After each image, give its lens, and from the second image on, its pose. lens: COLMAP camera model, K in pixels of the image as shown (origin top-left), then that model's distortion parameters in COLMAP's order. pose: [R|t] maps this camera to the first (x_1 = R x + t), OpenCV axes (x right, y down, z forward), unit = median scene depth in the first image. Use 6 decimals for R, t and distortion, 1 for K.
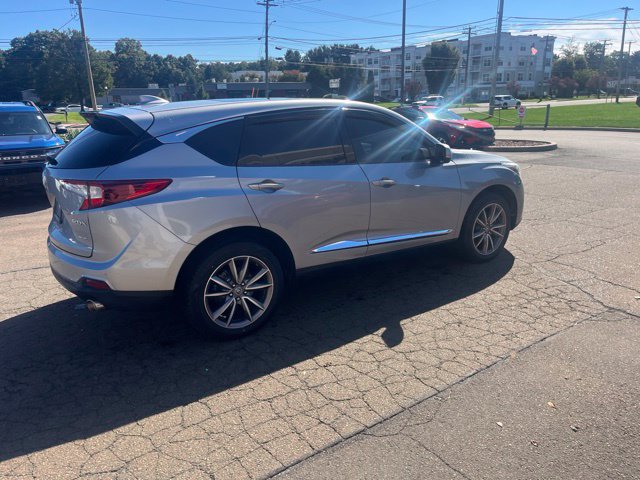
lens RADIAL K [[477.7, 0, 319.5], [0, 477.7, 242.2], [0, 0, 1]] dist [0.062001, -0.076681]
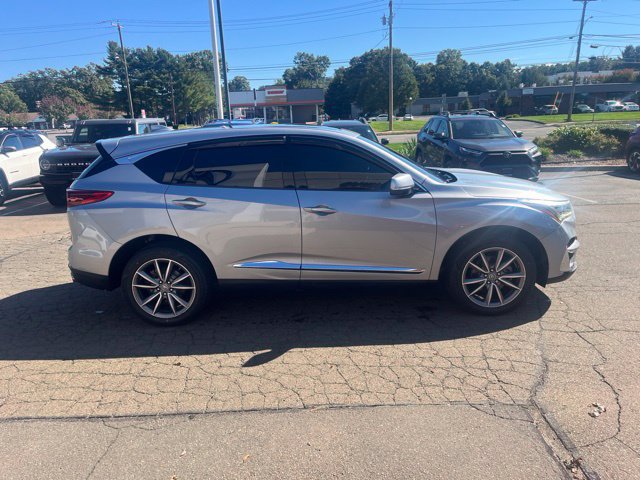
lens RADIAL K [[477.7, 0, 320.0], [0, 477.7, 241.9], [0, 0, 1]] dist [0.062001, -0.076681]
pose [[0.824988, 0.132027, -0.549512, 0.697576], [-0.139825, 0.989783, 0.027887, -0.086899], [0.547580, 0.053829, 0.835020, 0.170311]]
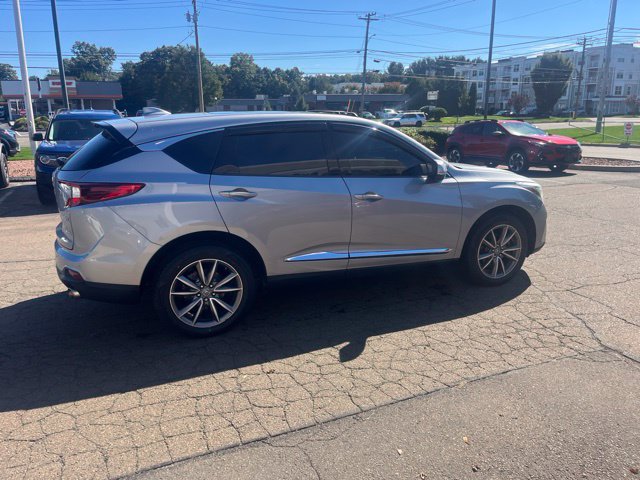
lens RADIAL K [[477.7, 0, 319.5], [0, 477.7, 234.7], [0, 0, 1]] dist [0.062001, -0.076681]
pose [[0.979915, 0.063723, -0.188962, 0.230071], [-0.070486, 0.997083, -0.029282, -0.009140], [0.186544, 0.042013, 0.981548, 0.005442]]
